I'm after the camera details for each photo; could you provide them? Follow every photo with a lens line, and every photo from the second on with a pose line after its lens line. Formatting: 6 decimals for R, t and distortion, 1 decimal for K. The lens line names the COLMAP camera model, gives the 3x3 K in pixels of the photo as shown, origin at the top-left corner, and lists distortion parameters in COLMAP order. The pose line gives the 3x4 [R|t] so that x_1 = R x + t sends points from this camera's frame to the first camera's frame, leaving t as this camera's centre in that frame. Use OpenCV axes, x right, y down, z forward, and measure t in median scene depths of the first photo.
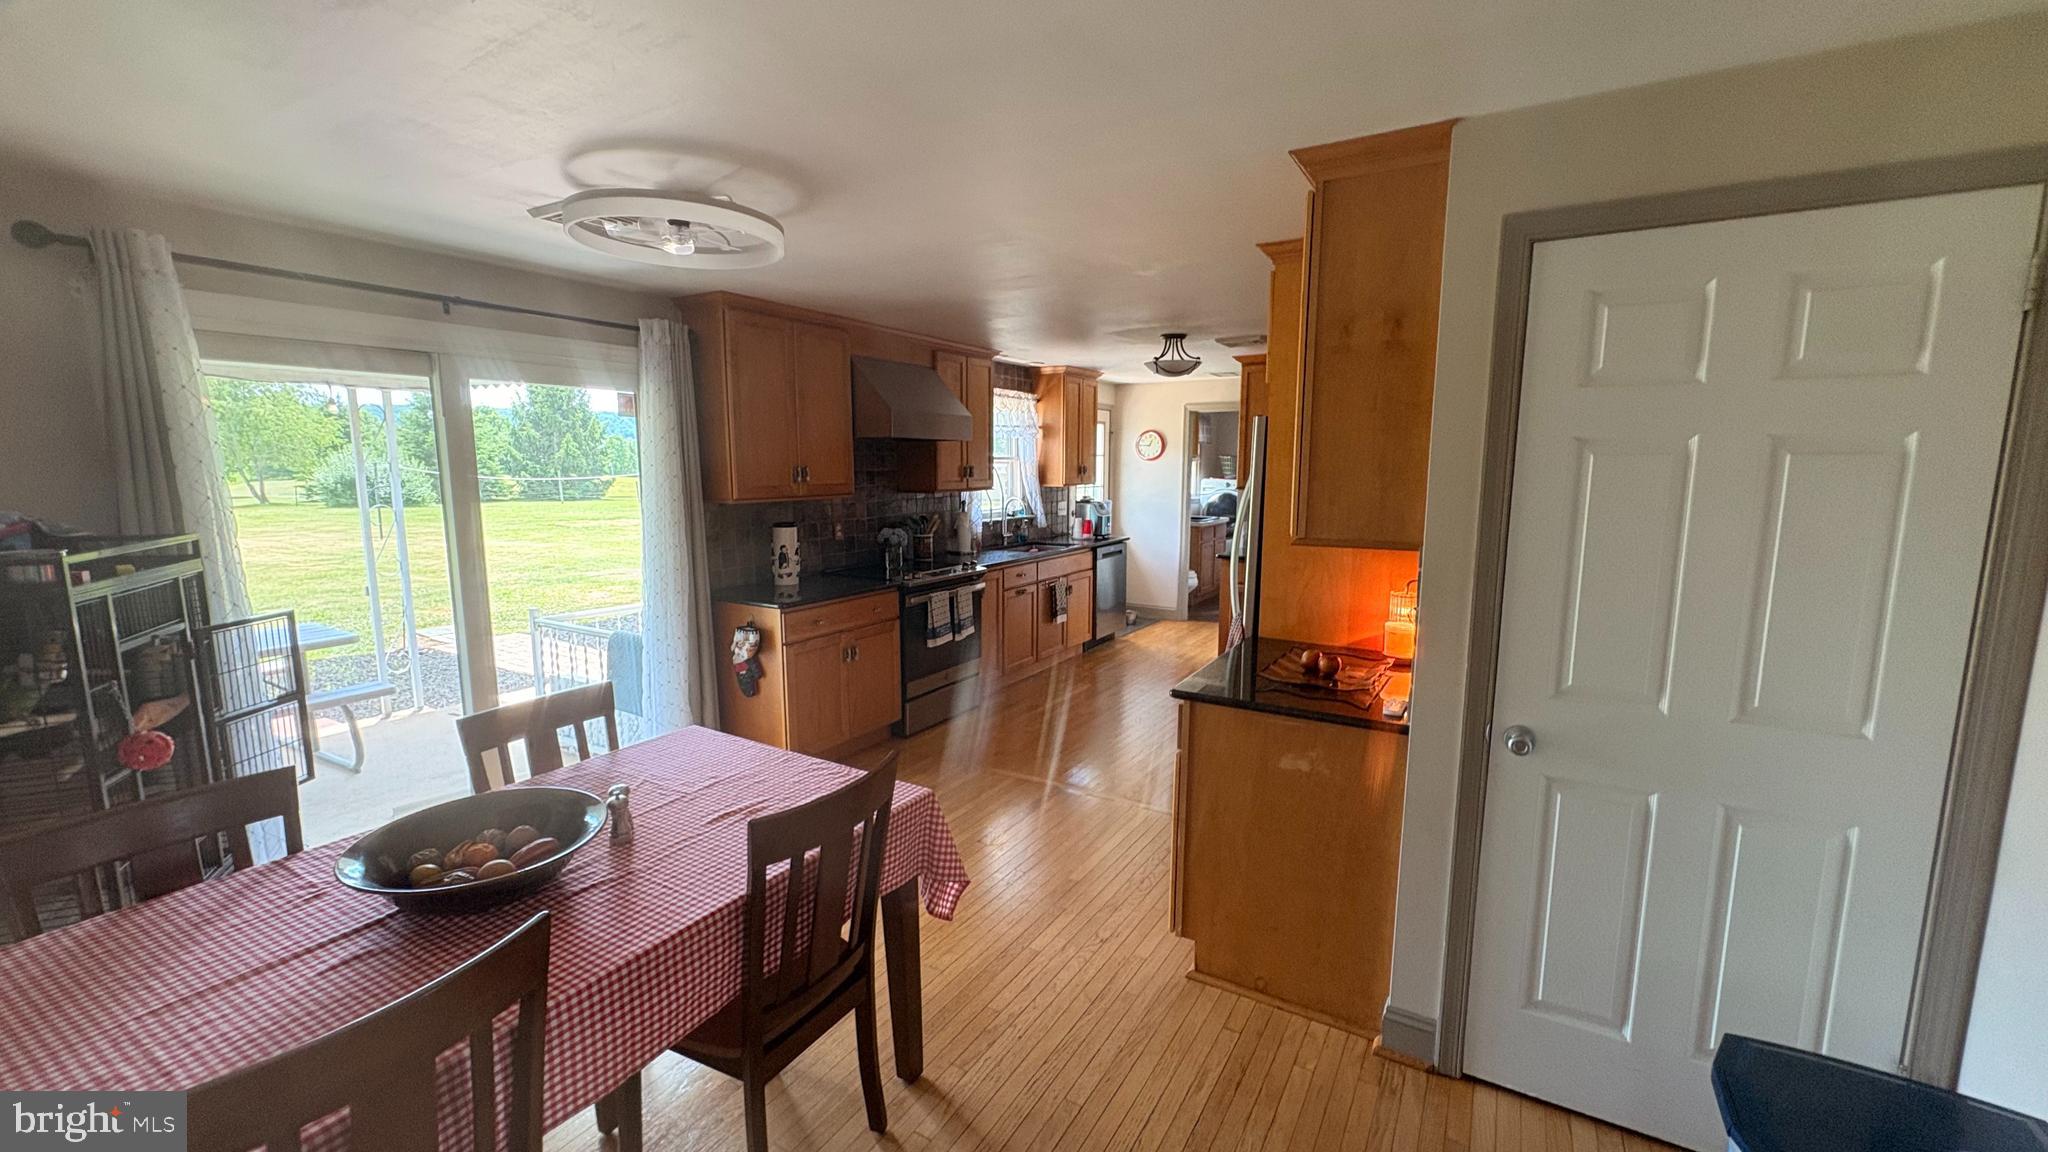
lens RADIAL K [[818.0, 0, 1033.9], [0, 818.0, 577.8], [0, 0, 1]] dist [-0.000390, 0.000365]
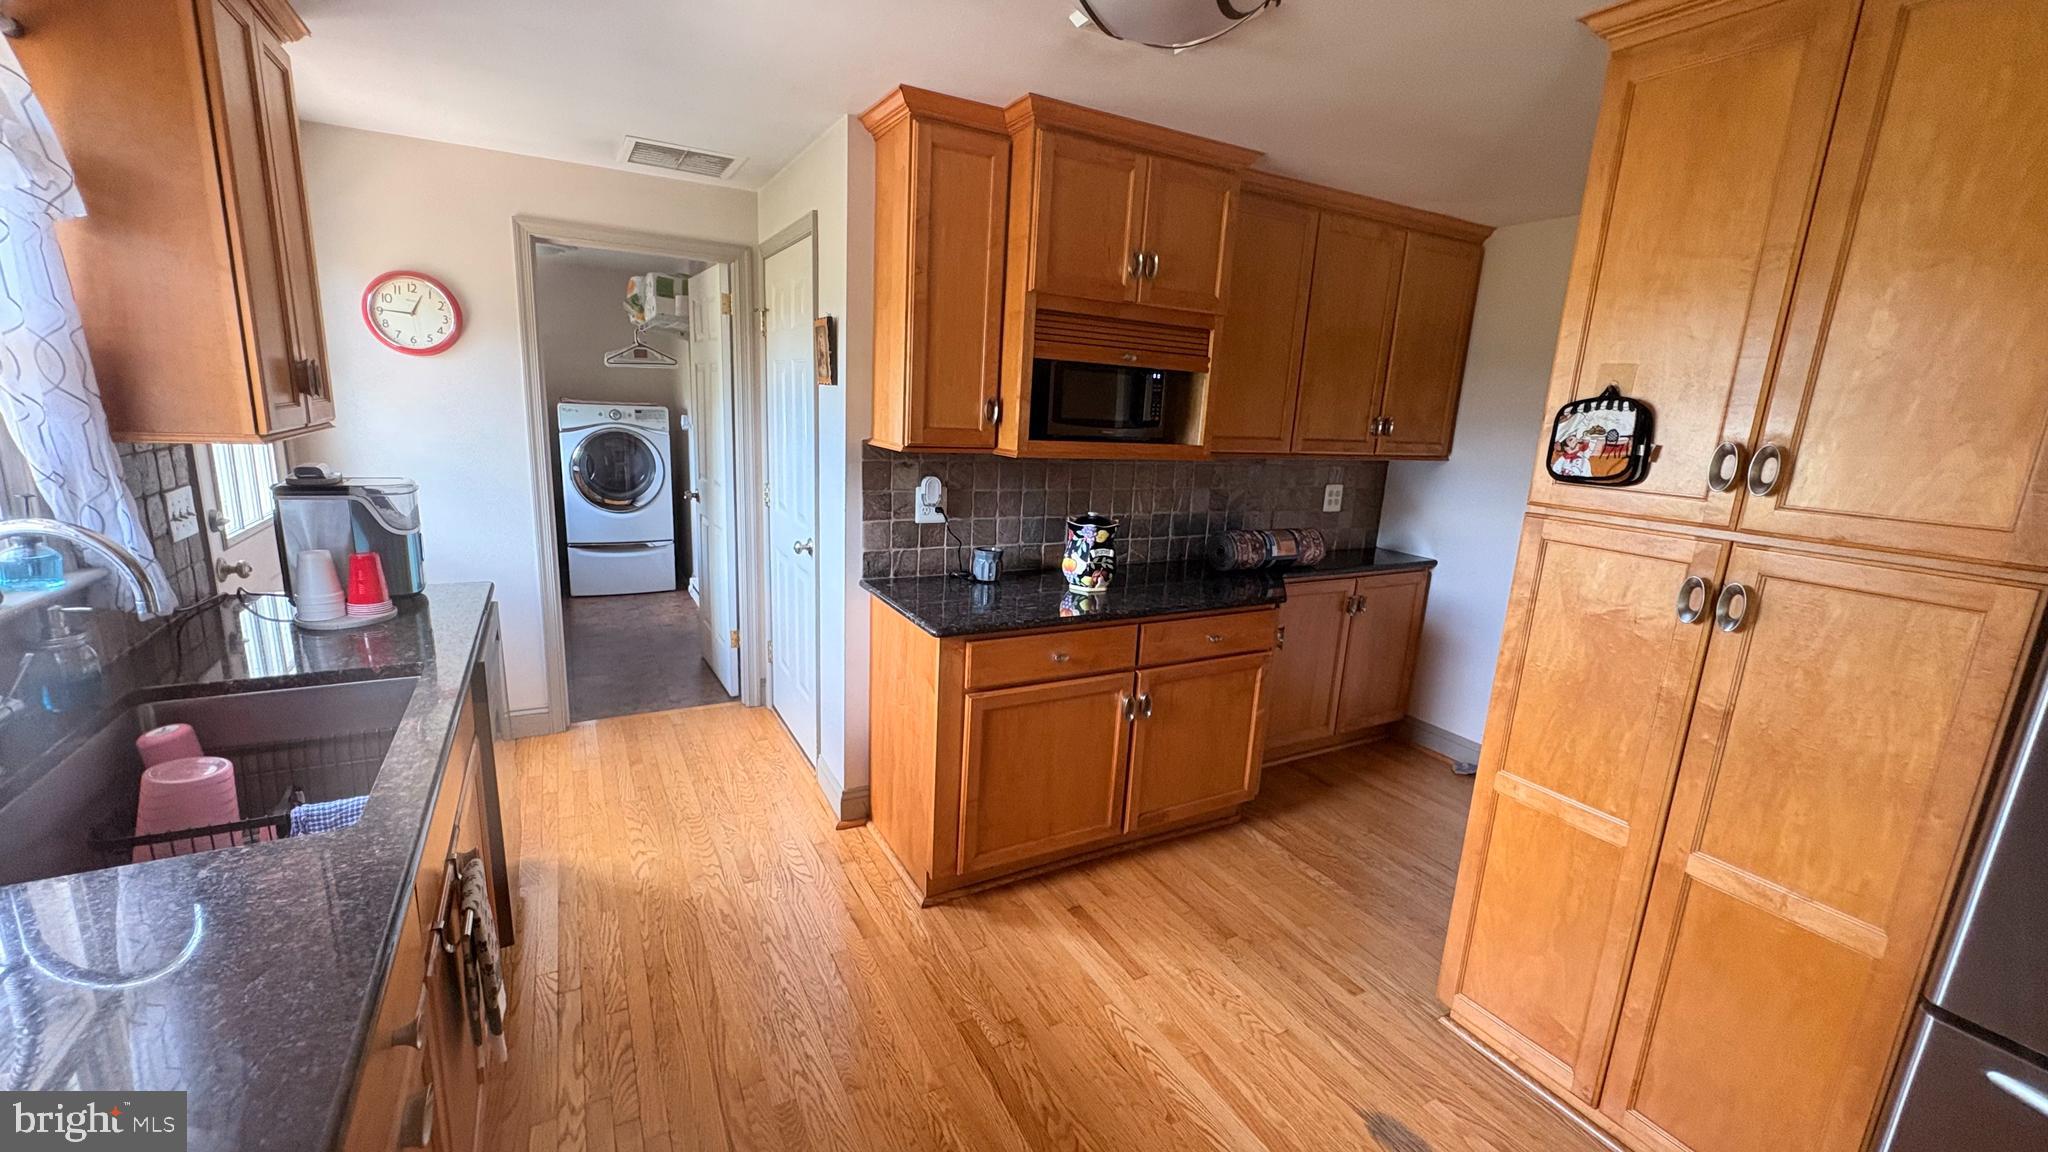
lens RADIAL K [[818.0, 0, 1025.0], [0, 818.0, 581.4], [0, 0, 1]] dist [-0.000390, 0.000365]
pose [[0.508591, -0.164492, 0.845149, -0.108313], [0.071773, 0.986264, 0.148766, -0.159599], [-0.858011, -0.015002, 0.513411, 1.178144]]
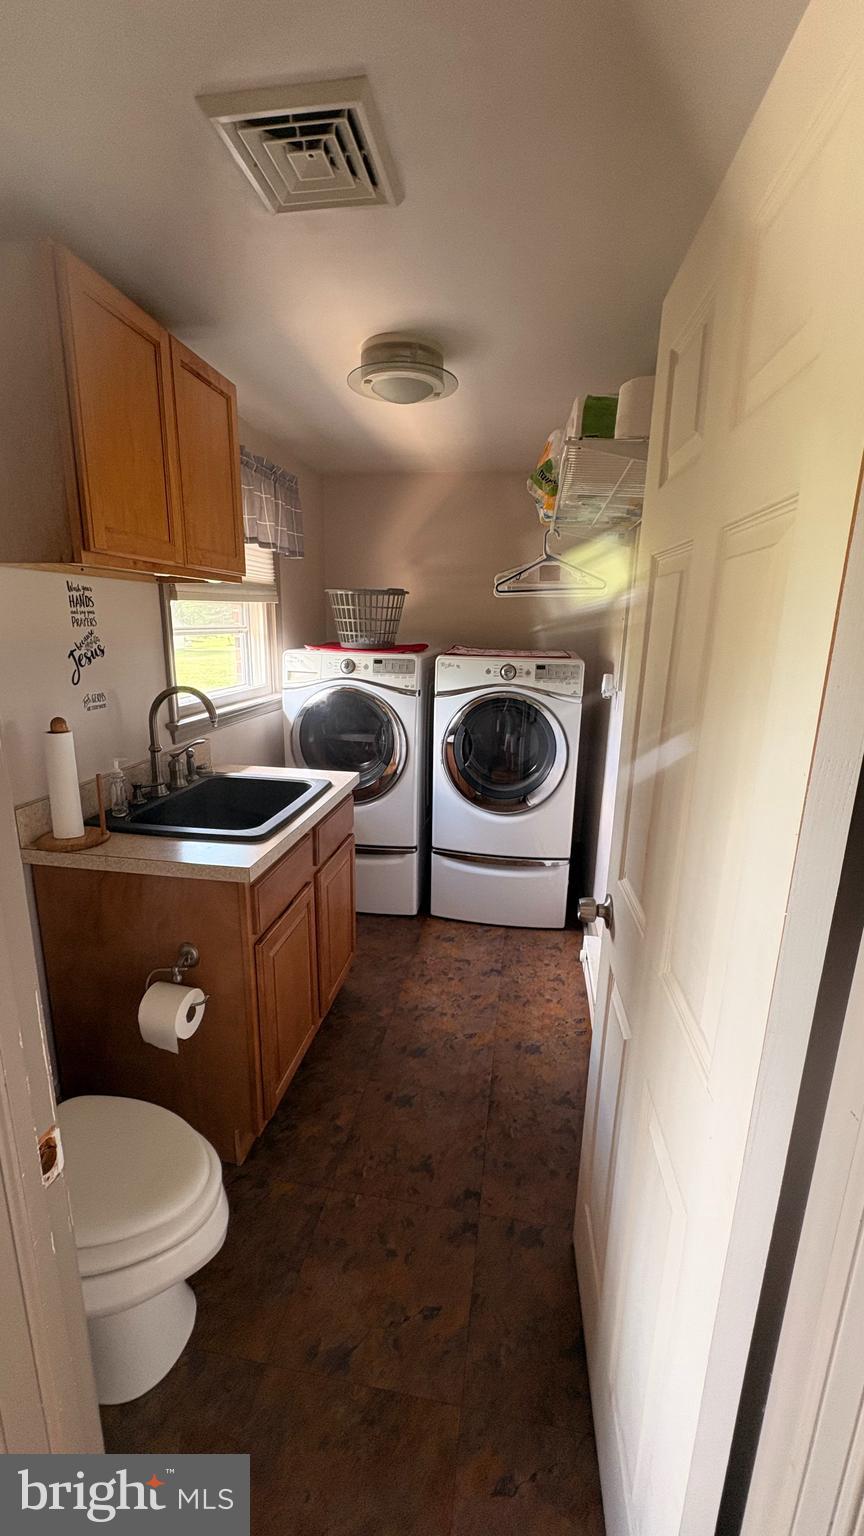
lens RADIAL K [[613.5, 0, 430.5], [0, 613.5, 767.0], [0, 0, 1]] dist [-0.000390, 0.000365]
pose [[0.934763, -0.066053, 0.349077, 0.449856], [0.032528, 0.994349, 0.101050, -0.252724], [-0.353779, -0.083103, 0.931630, 1.899775]]
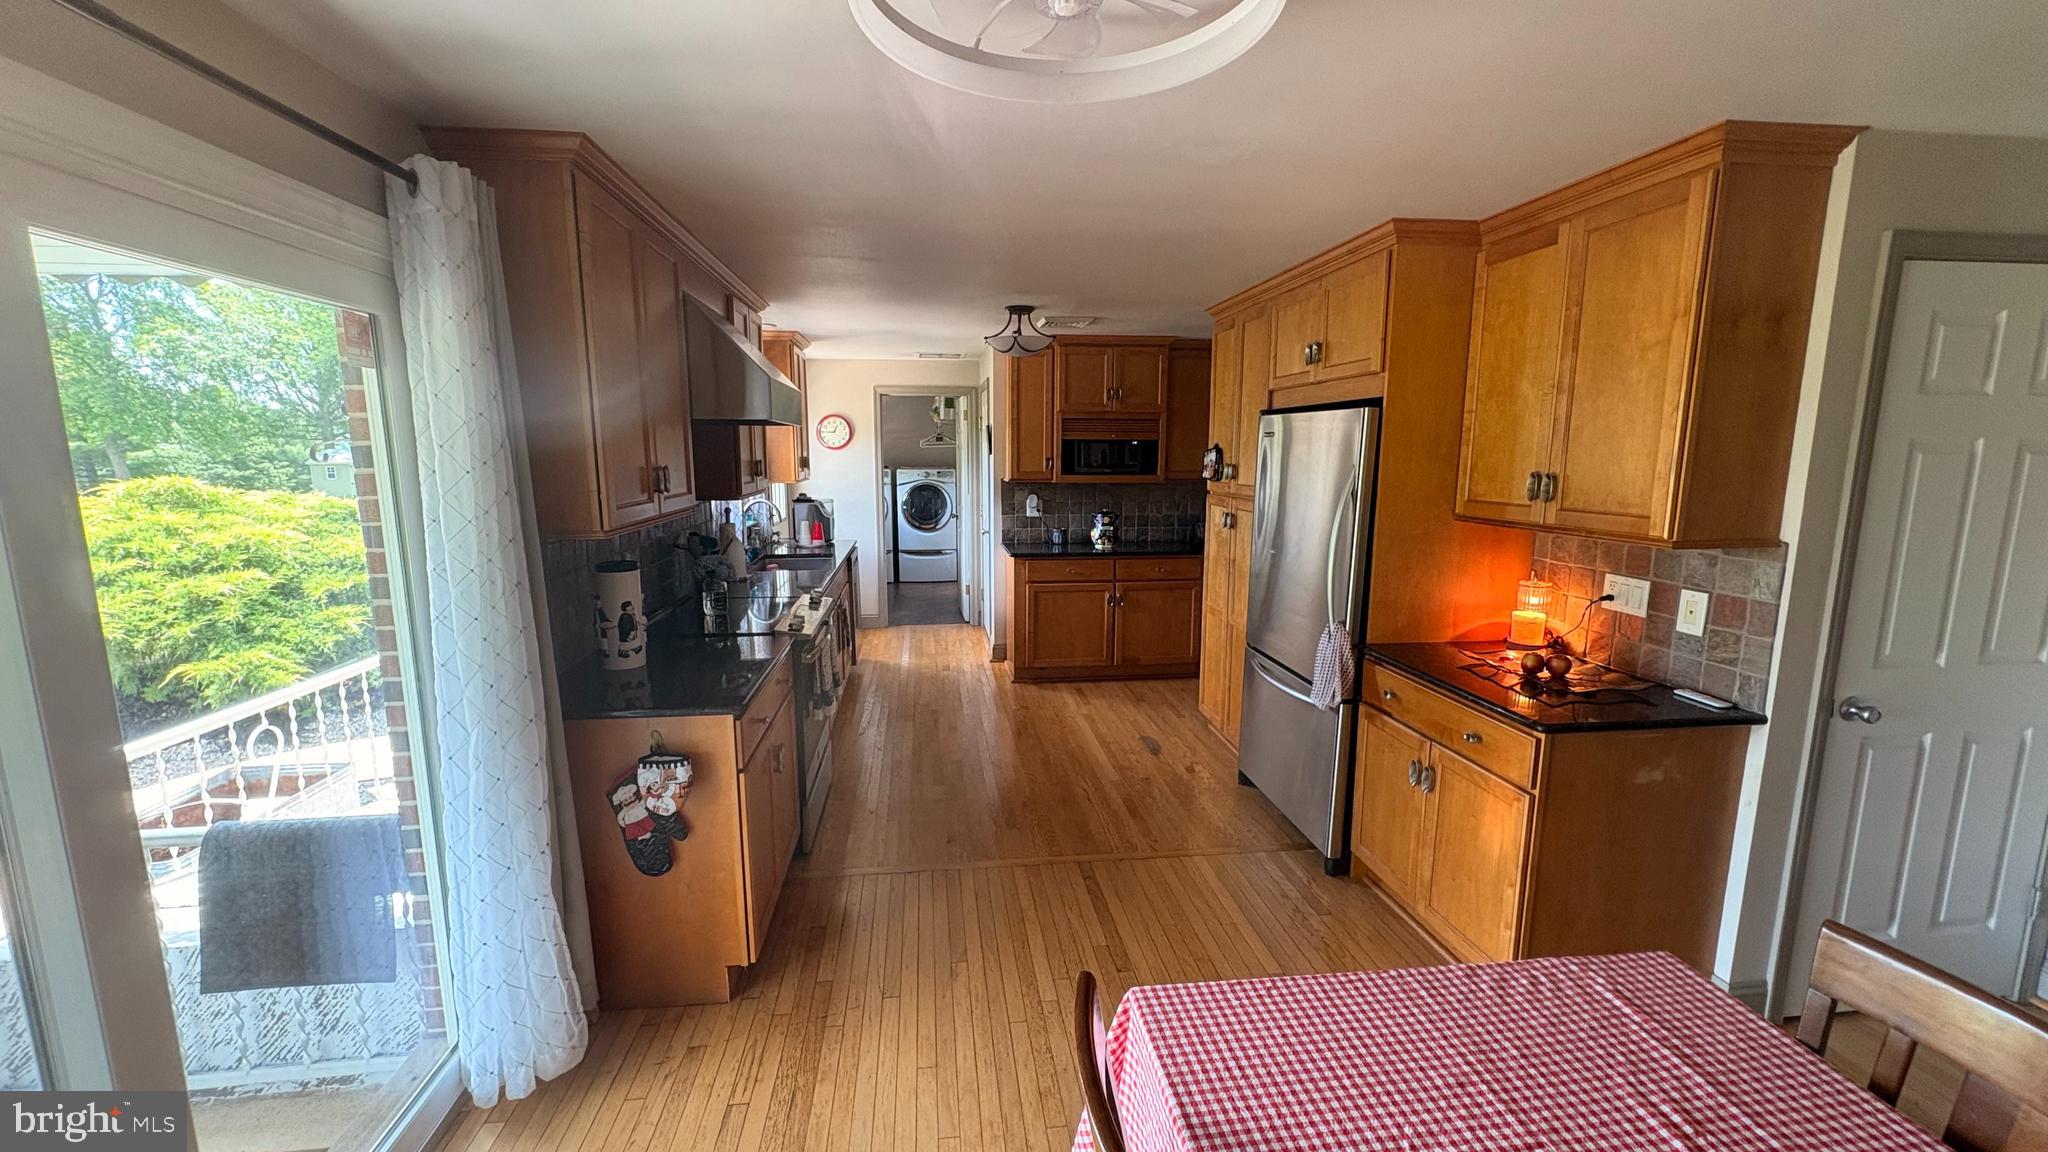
lens RADIAL K [[818.0, 0, 1032.9], [0, 818.0, 575.0], [0, 0, 1]] dist [-0.000390, 0.000365]
pose [[0.790050, -0.095978, 0.605482, -0.476320], [0.087564, 0.995209, 0.043500, -0.065676], [-0.606756, 0.018651, 0.794669, 0.397321]]
